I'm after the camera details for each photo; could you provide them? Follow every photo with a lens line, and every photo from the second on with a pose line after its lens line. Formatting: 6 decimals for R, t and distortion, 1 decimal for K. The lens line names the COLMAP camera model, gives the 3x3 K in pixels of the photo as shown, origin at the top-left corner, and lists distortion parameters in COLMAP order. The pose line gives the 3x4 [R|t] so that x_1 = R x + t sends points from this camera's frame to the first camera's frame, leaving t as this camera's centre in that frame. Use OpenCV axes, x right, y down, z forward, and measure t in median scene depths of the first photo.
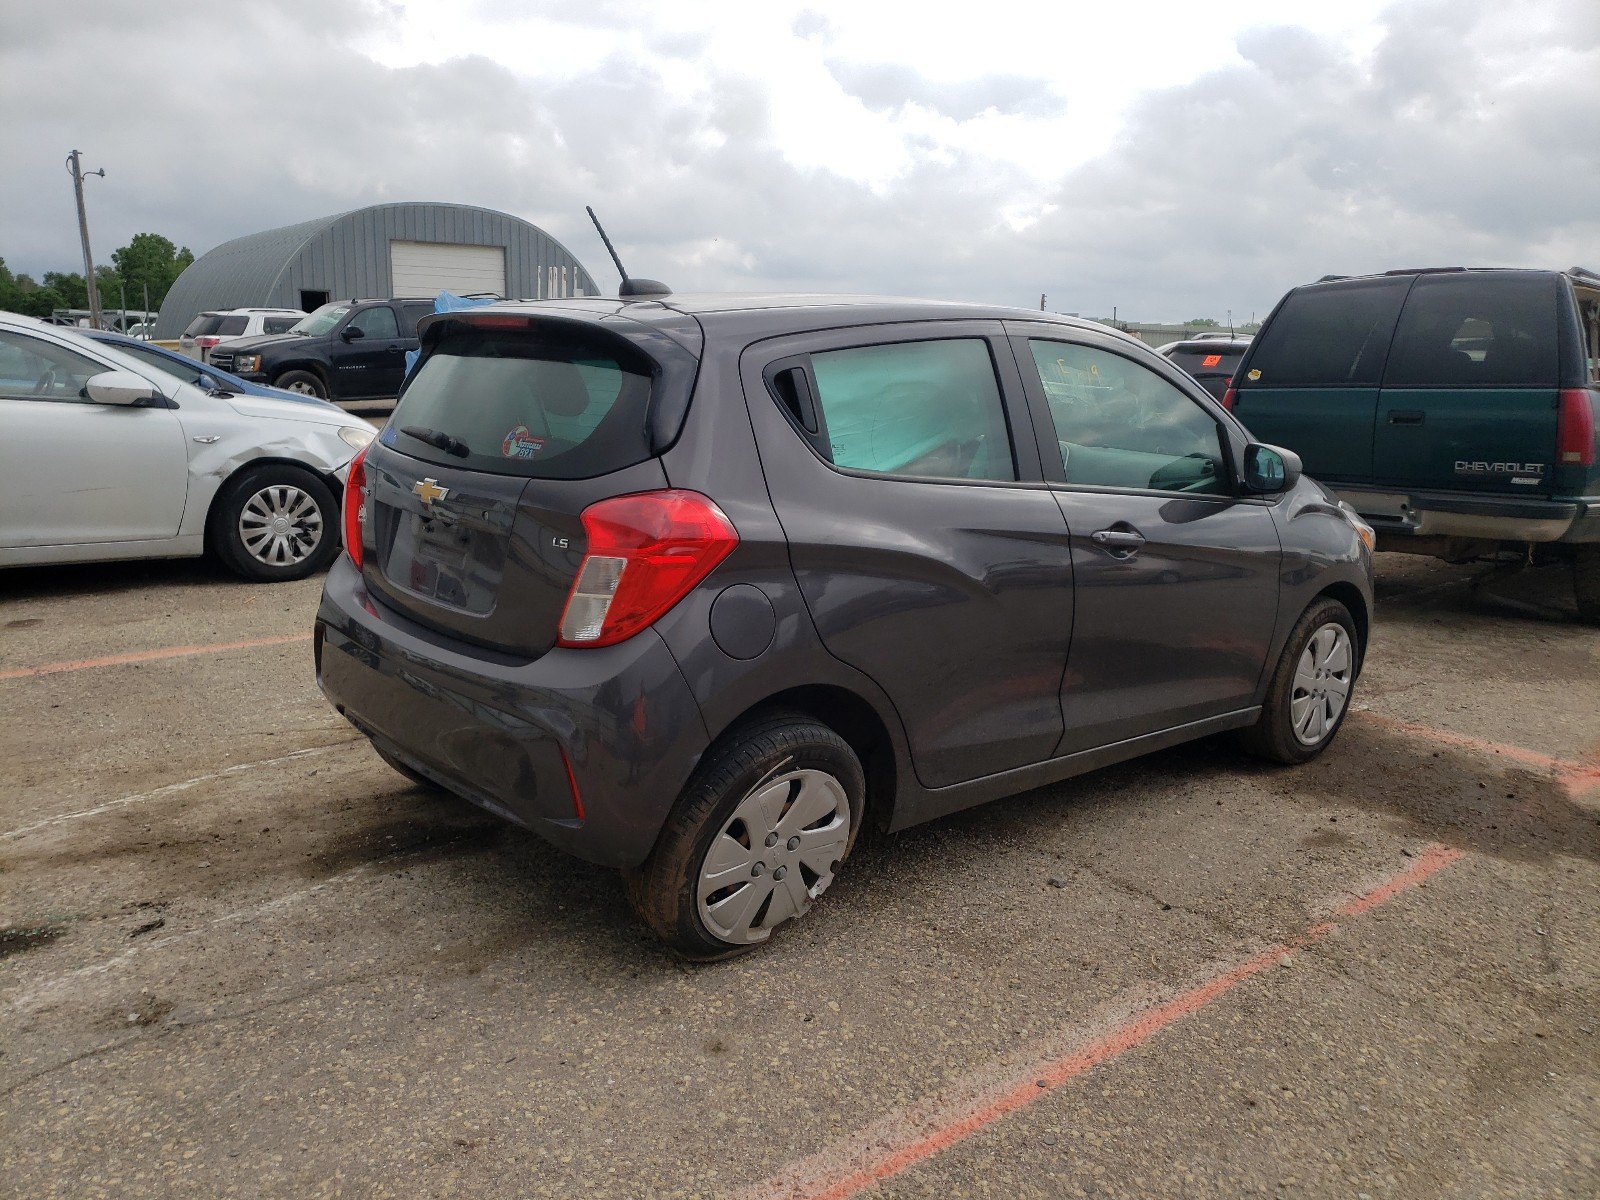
lens RADIAL K [[1254.9, 0, 800.0], [0, 1254.9, 600.0], [0, 0, 1]] dist [-0.001496, -0.003309]
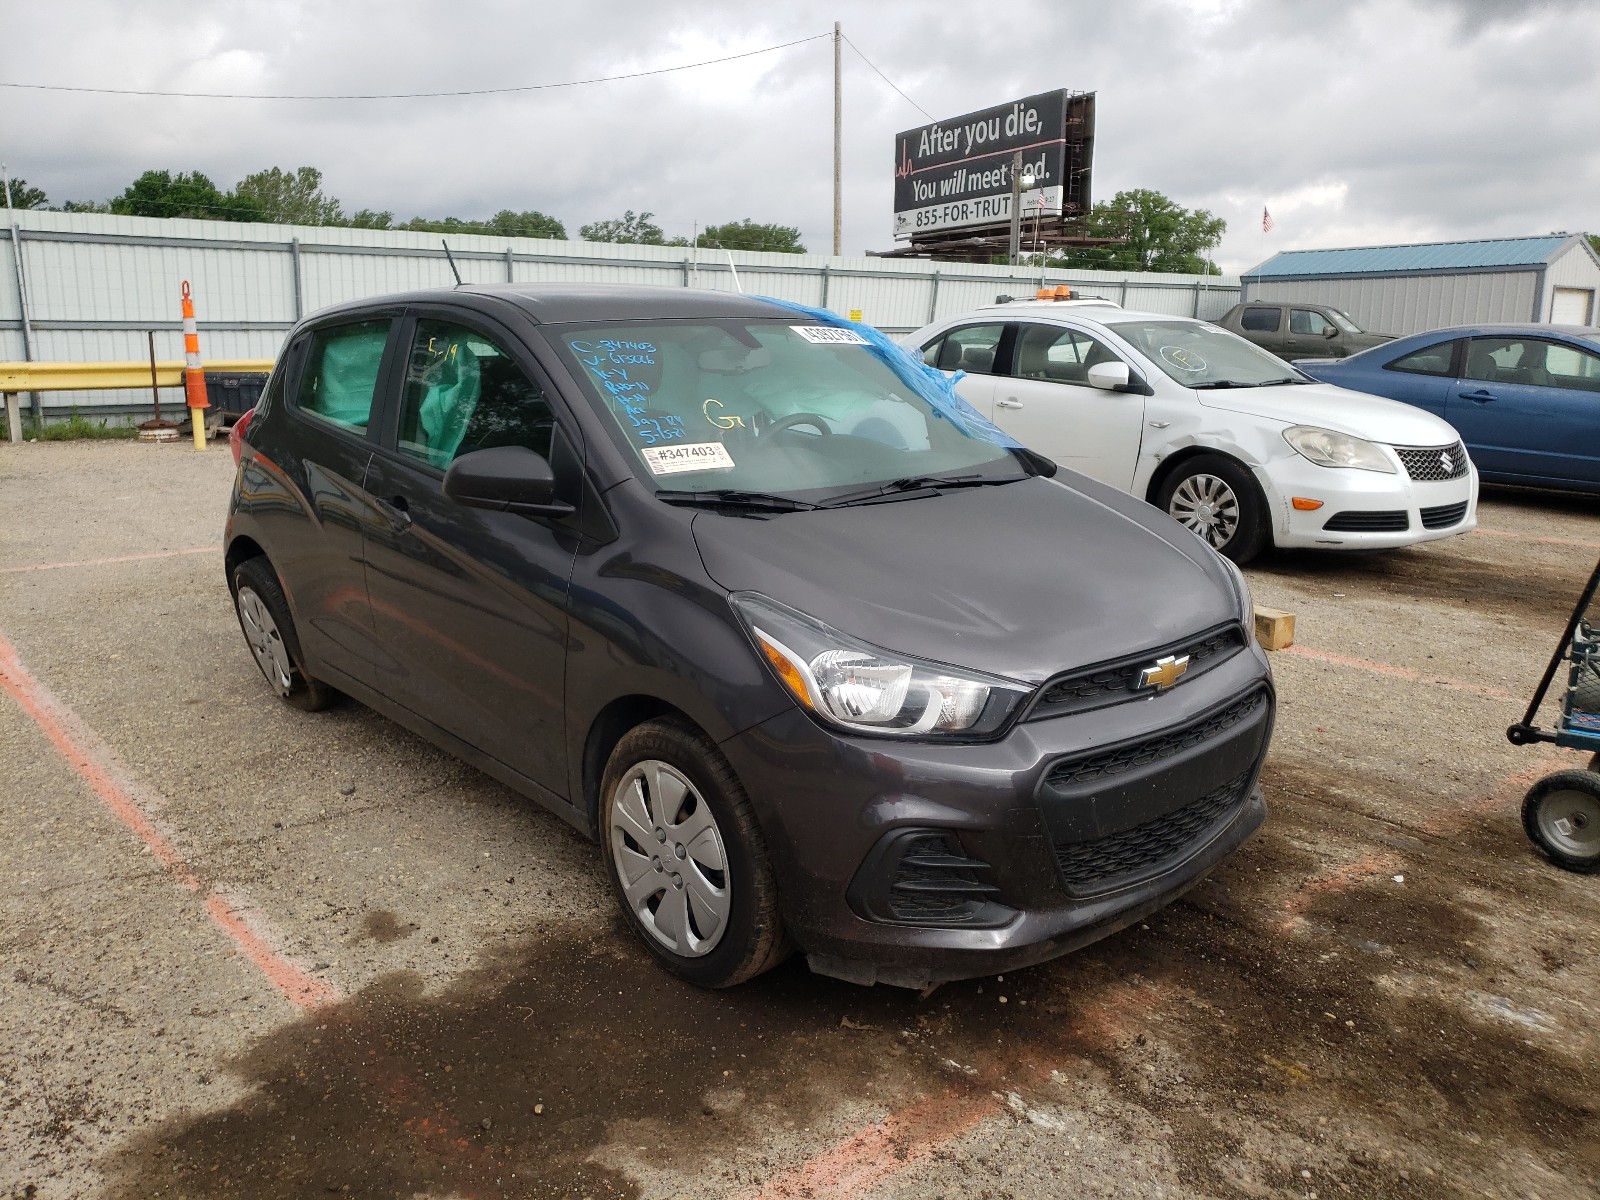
lens RADIAL K [[1314.9, 0, 800.0], [0, 1314.9, 600.0], [0, 0, 1]] dist [0.036377, 0.004934]
pose [[-0.018319, 0.186566, -0.982272, 0.693868], [-0.191800, 0.963535, 0.186584, -0.132331], [0.981263, 0.191818, 0.018133, 0.678751]]
